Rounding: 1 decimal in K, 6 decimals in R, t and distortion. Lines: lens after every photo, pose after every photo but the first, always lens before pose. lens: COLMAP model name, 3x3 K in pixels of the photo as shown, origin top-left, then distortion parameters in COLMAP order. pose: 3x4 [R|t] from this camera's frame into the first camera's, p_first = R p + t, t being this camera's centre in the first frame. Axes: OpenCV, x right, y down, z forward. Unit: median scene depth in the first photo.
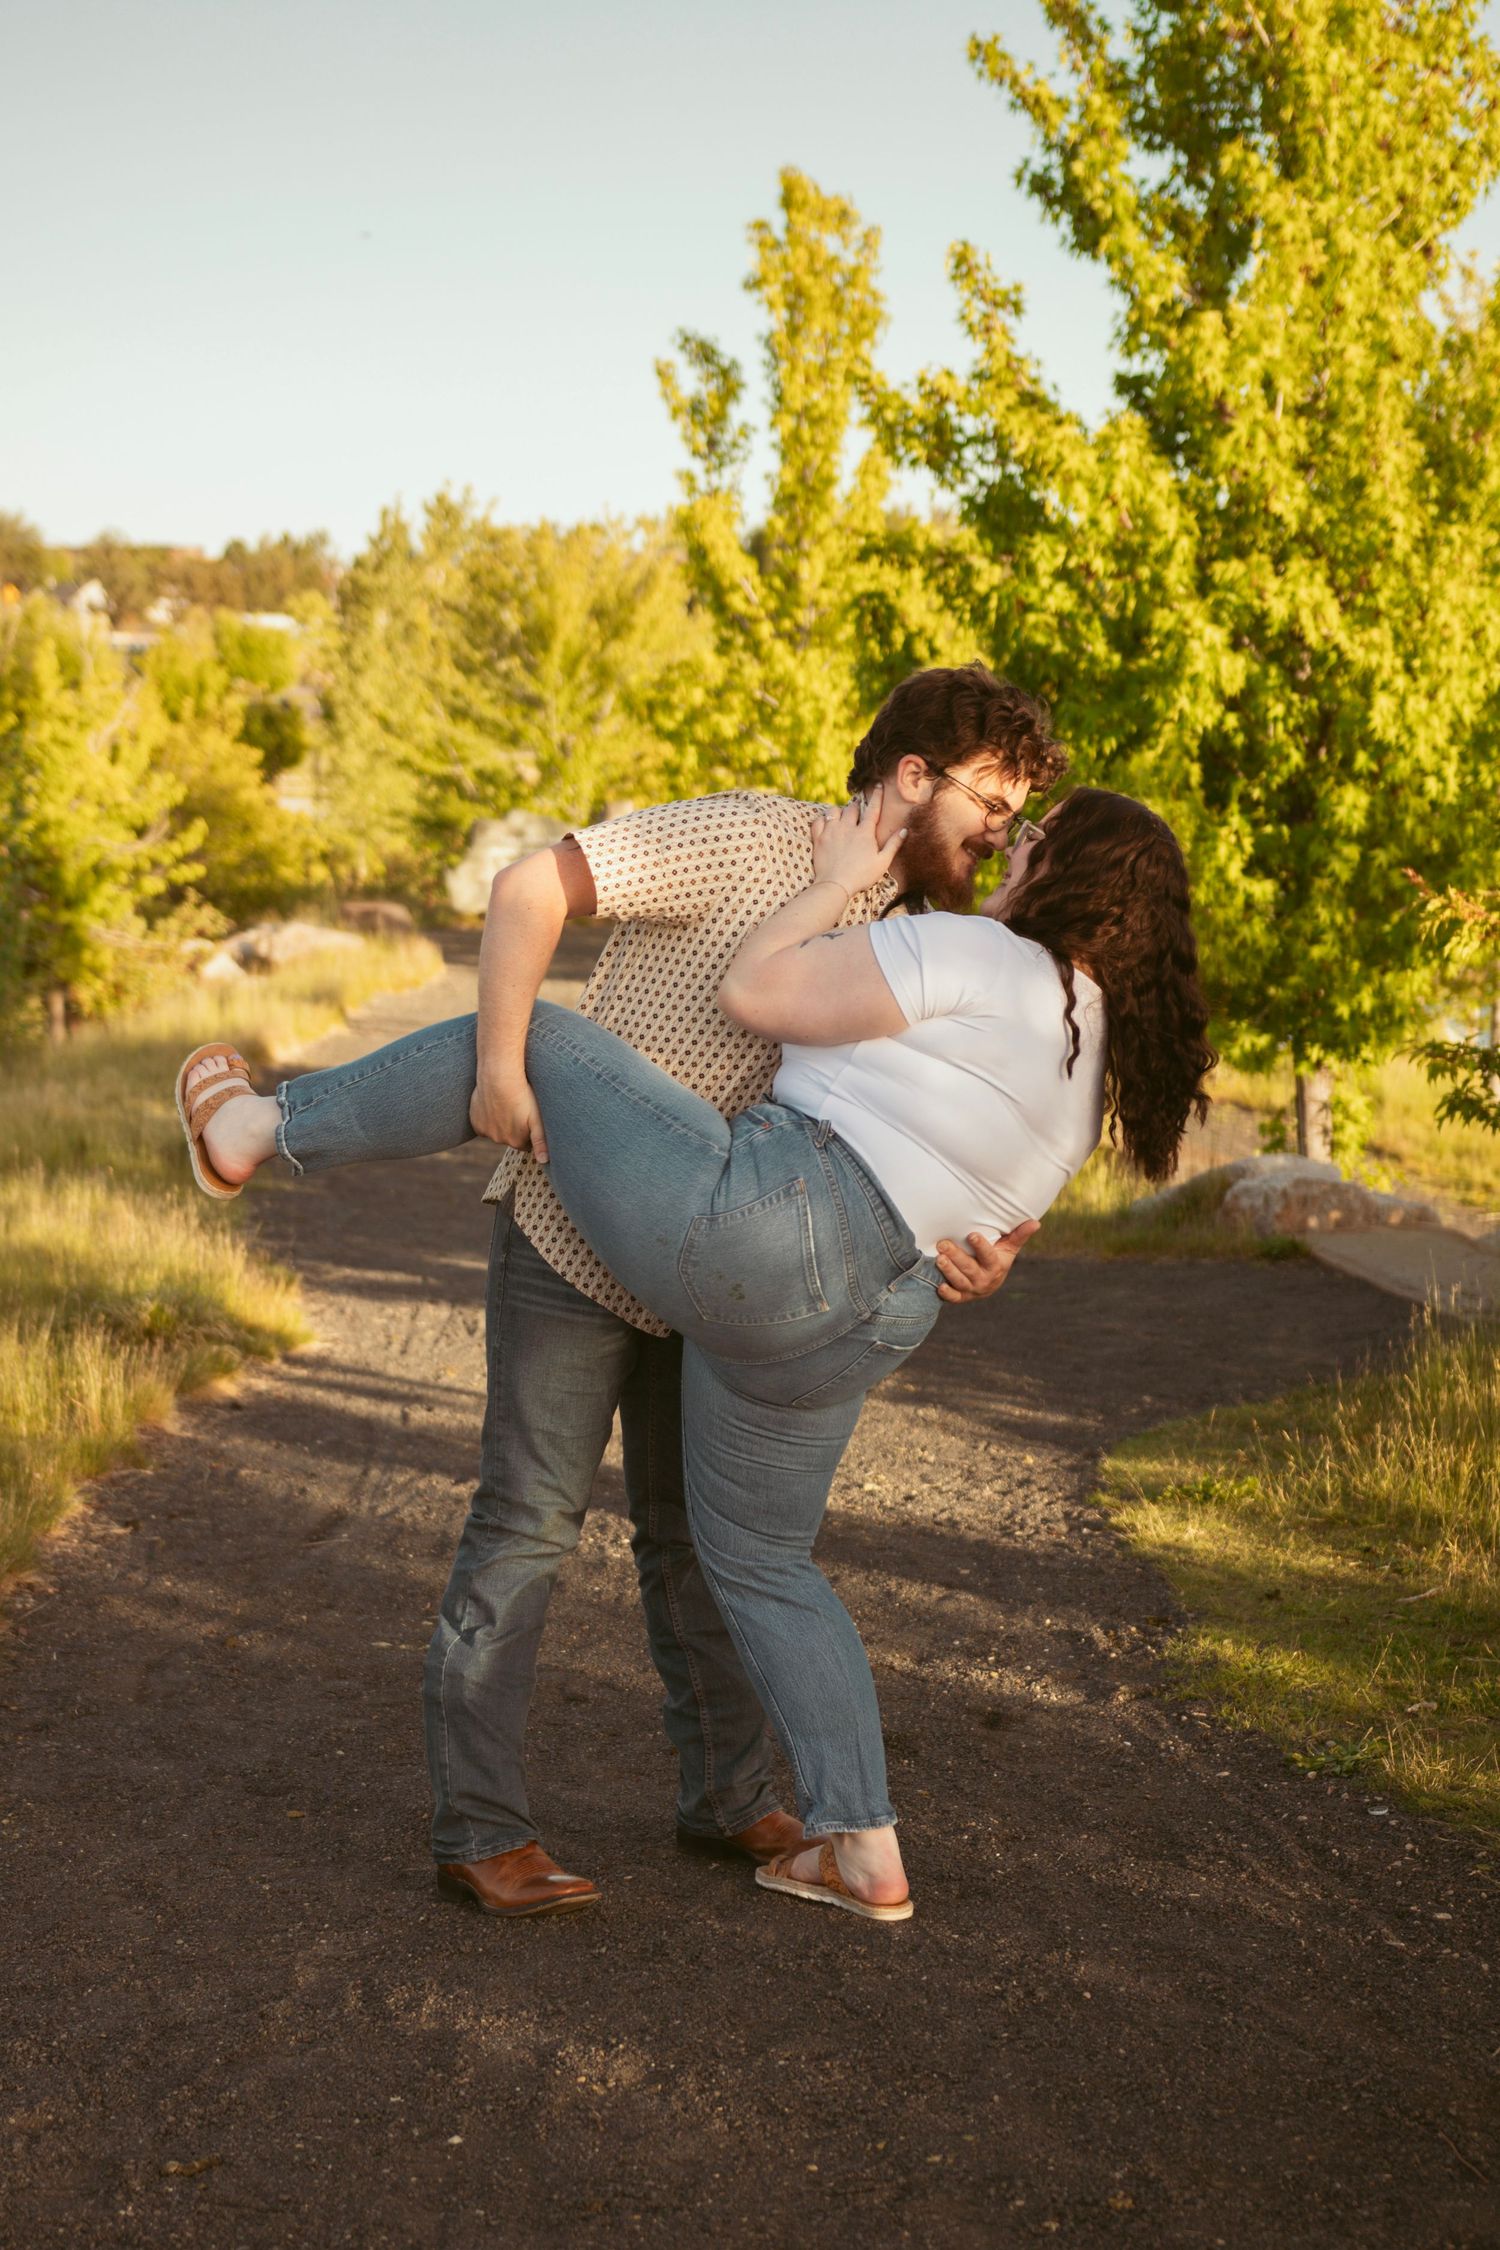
lens RADIAL K [[3535.2, 0, 757.1], [0, 3535.2, 1122.3], [0, 0, 1]] dist [0.290211, 0.000000]
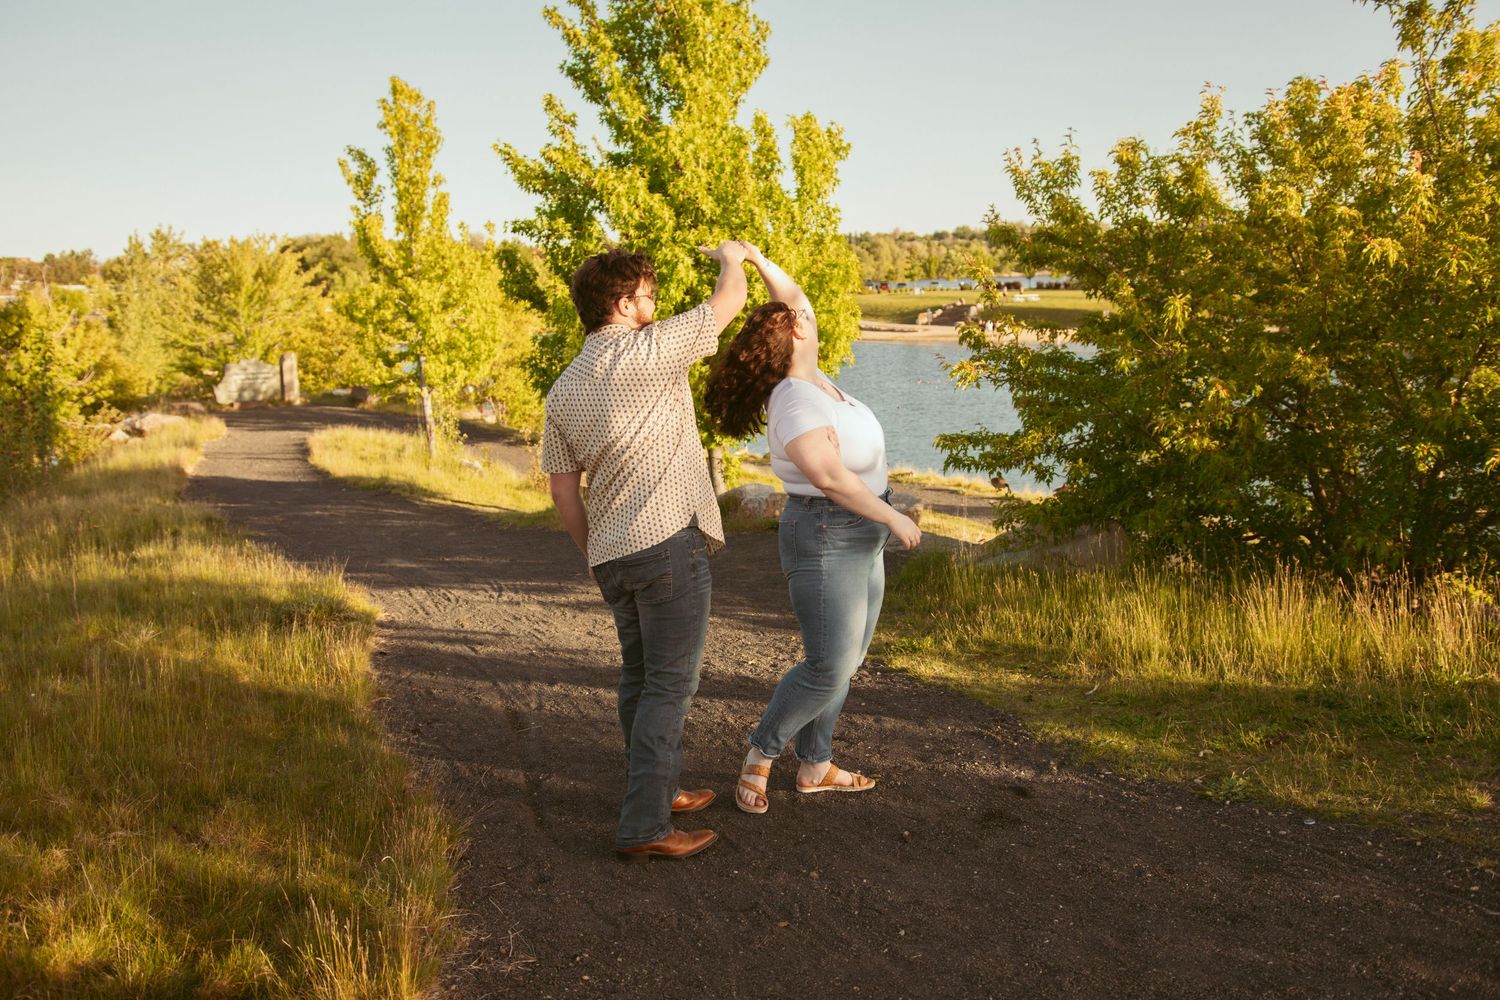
lens RADIAL K [[1357.4, 0, 743.7], [0, 1357.4, 505.7], [0, 0, 1]] dist [0.035231, 0.016731]
pose [[0.949136, -0.083794, 0.303513, -0.066530], [0.075038, 0.996361, 0.040420, -0.006535], [-0.305796, -0.015589, 0.951970, 0.083137]]
